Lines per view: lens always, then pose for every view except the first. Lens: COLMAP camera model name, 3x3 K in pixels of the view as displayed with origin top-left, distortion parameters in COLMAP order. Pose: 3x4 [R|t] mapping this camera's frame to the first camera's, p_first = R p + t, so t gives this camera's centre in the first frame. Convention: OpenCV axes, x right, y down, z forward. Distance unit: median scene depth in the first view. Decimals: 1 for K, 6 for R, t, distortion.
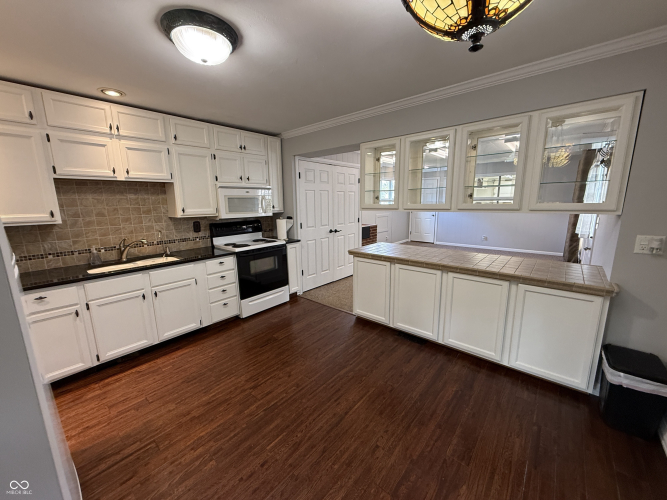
lens RADIAL K [[265.3, 0, 332.7], [0, 265.3, 250.2], [0, 0, 1]] dist [-0.002214, 0.000540]
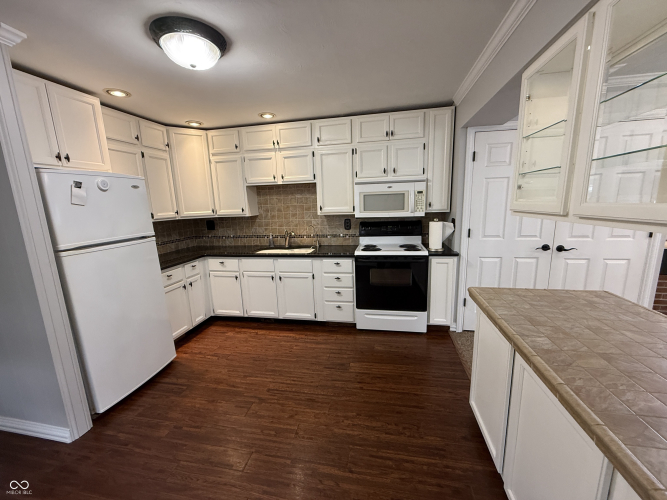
lens RADIAL K [[265.3, 0, 331.5], [0, 265.3, 250.4], [0, 0, 1]] dist [-0.002214, 0.000540]
pose [[0.492122, 0.153079, -0.856961, 0.373664], [-0.135014, 0.985927, 0.098582, -0.089178], [0.859992, 0.067187, 0.505865, 0.481793]]
